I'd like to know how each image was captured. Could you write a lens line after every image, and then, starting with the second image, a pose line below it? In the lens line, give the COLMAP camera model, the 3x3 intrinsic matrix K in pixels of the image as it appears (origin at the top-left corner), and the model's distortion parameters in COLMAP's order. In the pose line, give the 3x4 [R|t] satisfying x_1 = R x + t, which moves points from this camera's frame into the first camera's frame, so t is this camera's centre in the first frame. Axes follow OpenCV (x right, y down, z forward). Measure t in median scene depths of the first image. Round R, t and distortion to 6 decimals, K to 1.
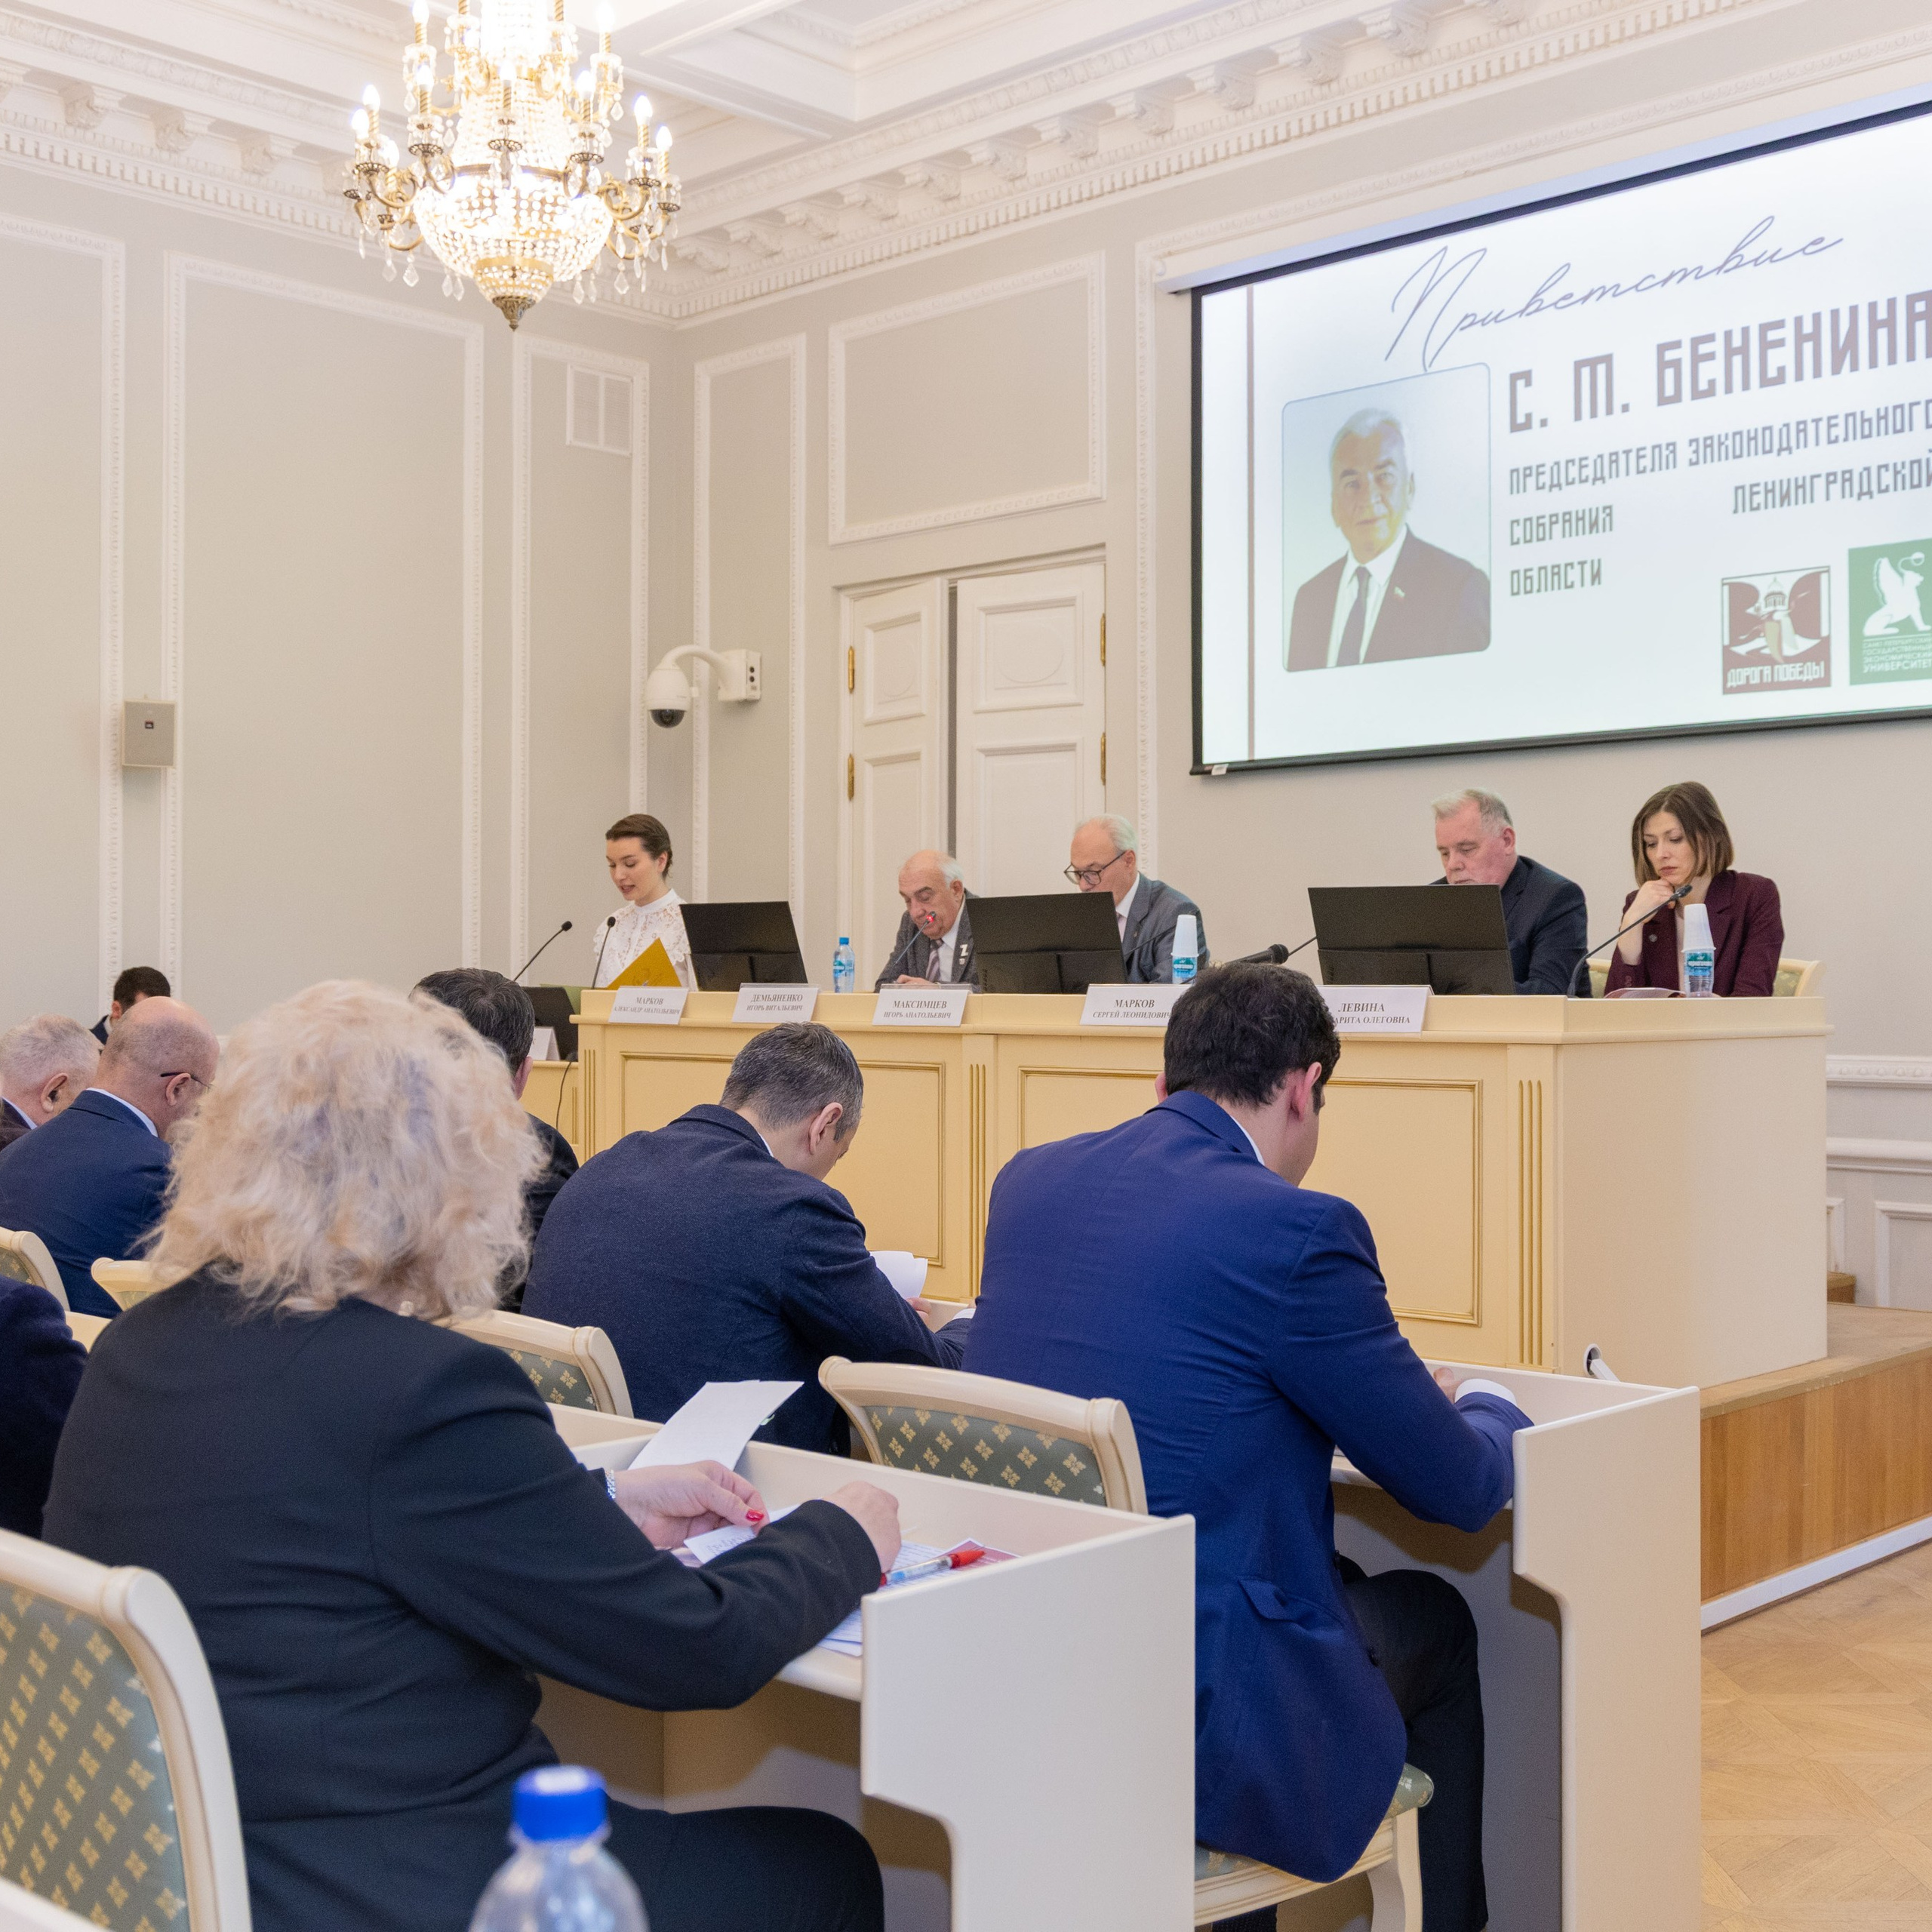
lens RADIAL K [[2540.7, 0, 966.0], [0, 2540.7, 966.0], [0, 0, 1]] dist [0.000491, -0.004273]
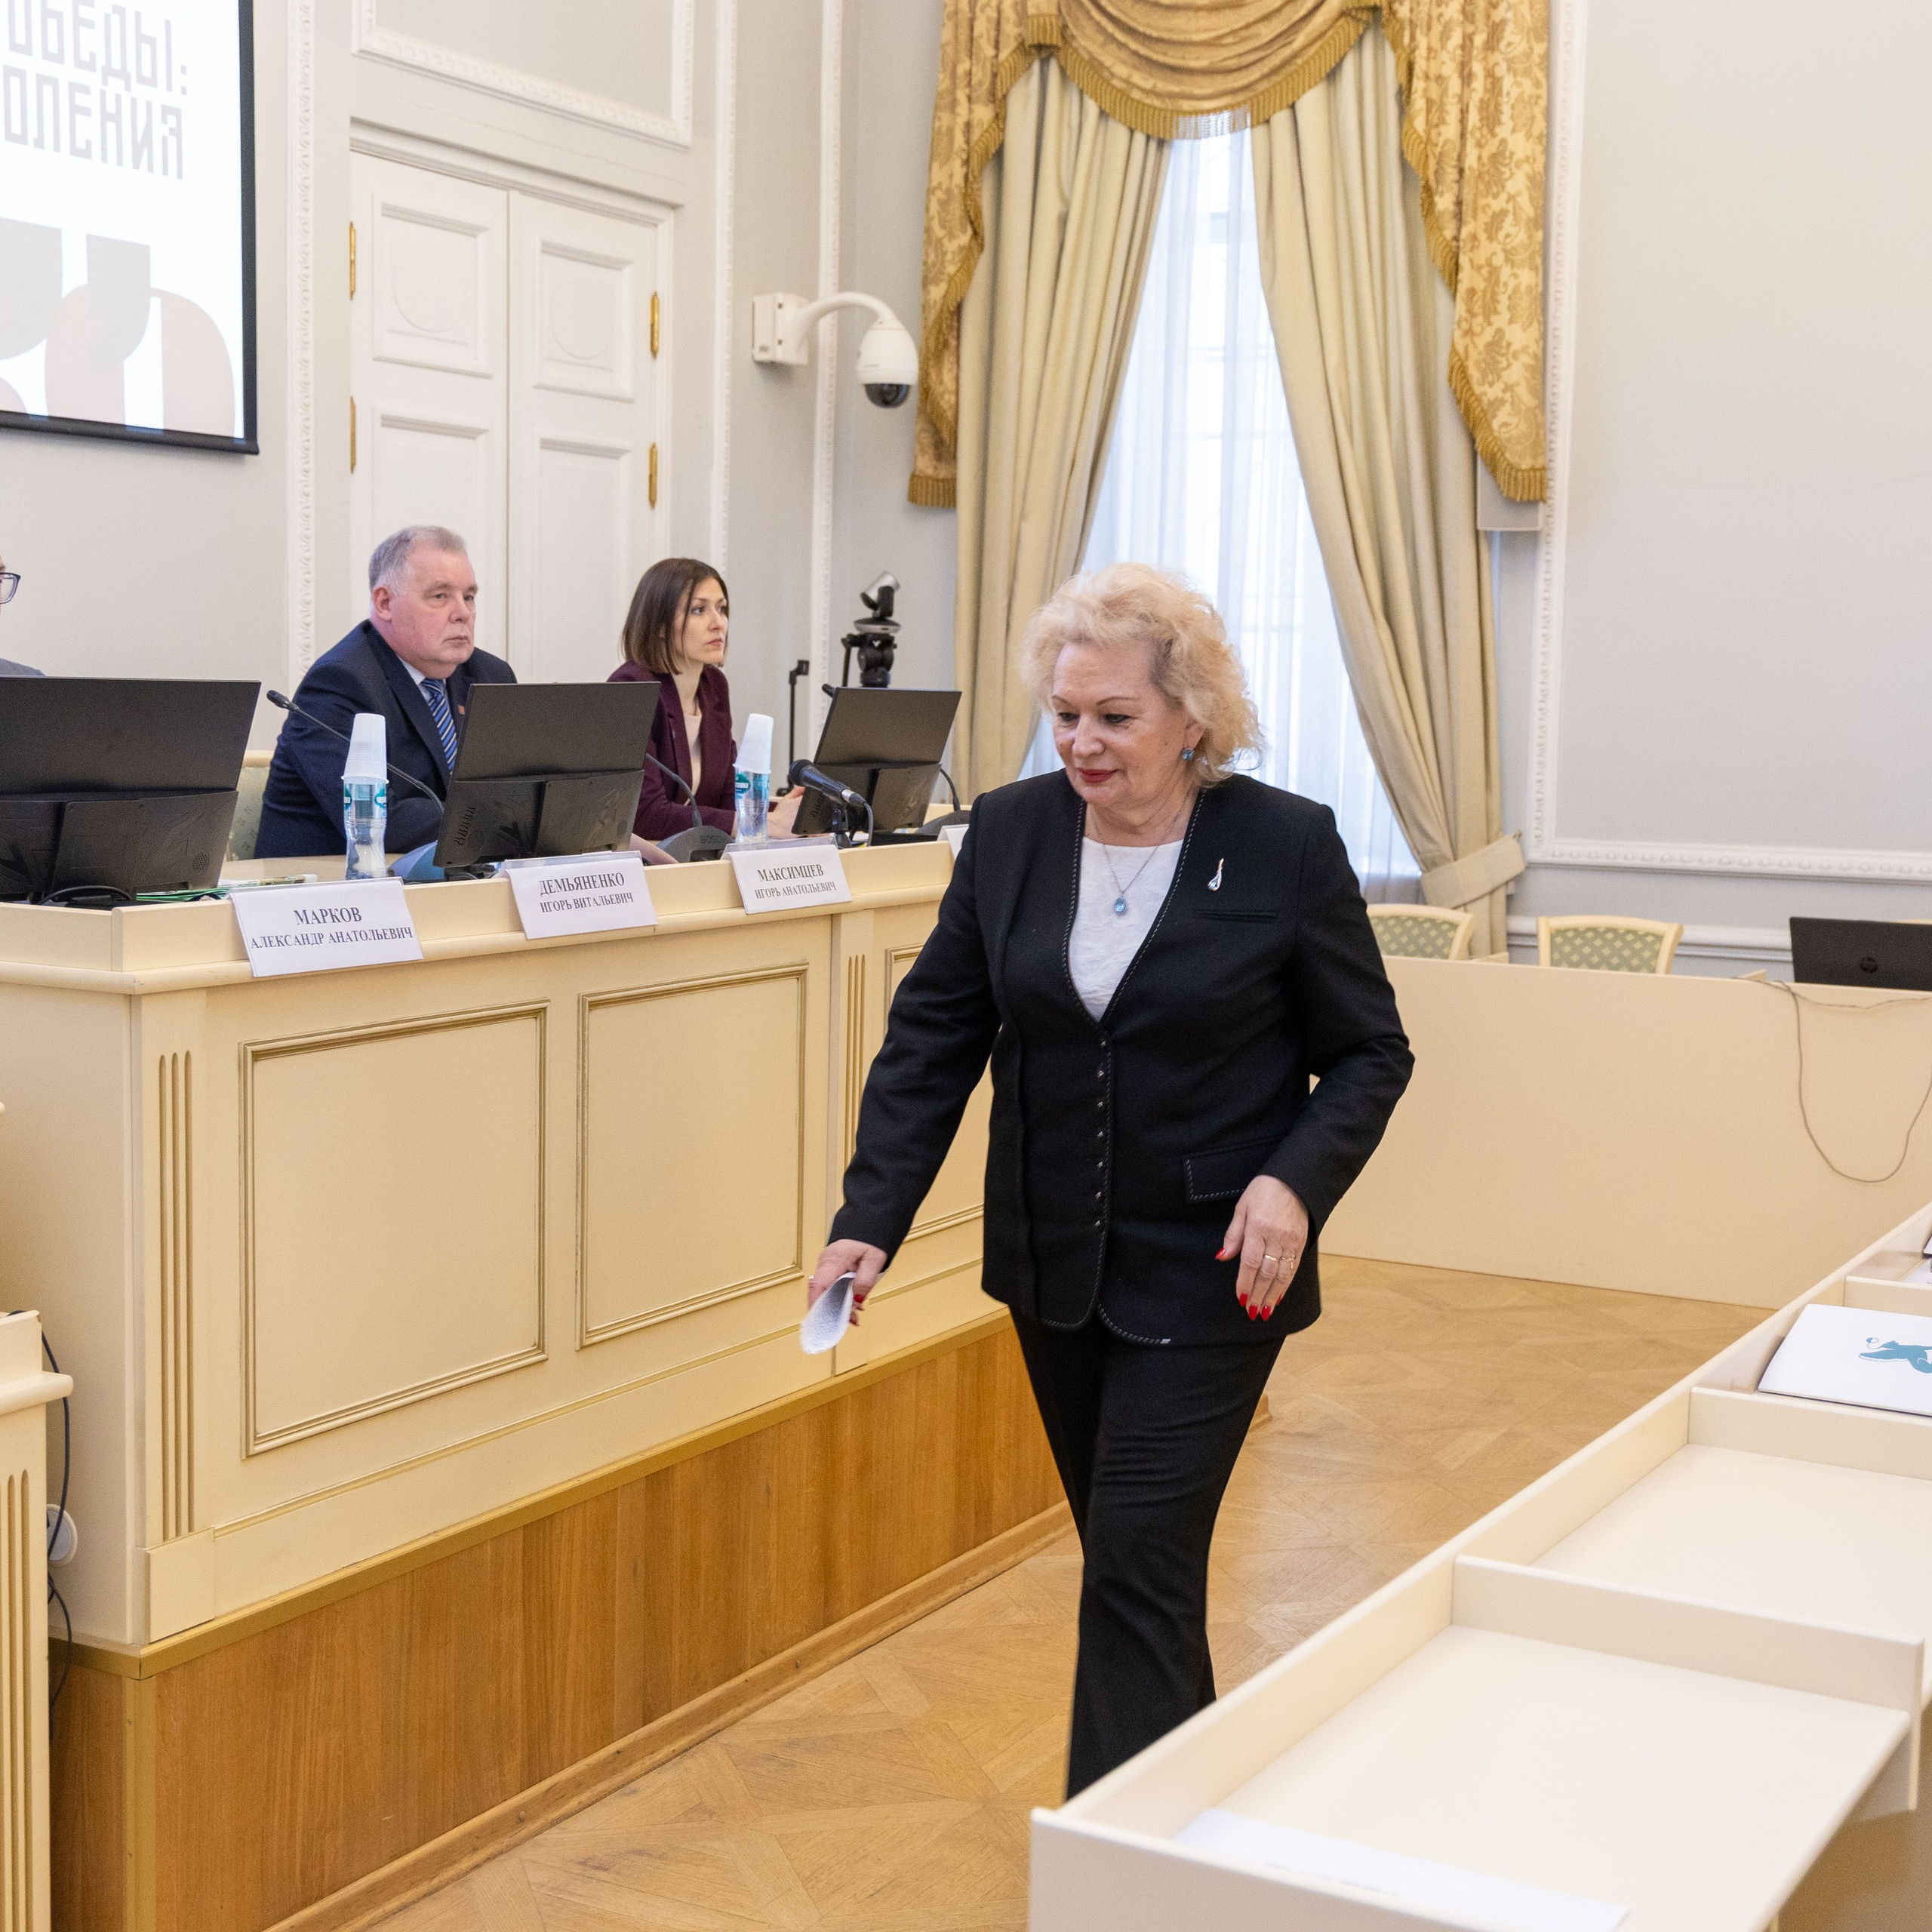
lens RADIAL K [[2905.8, 0, 966.0], [0, 2905.8, 966.0], [0, 0, 1]] dist [0.023947, -0.034889]
pose [[-0.283596, -0.101926, 0.953512, -0.629692], [-0.024998, 0.994783, 0.098902, -0.029832], [-0.958618, 0.004213, -0.284665, 1.025558]]
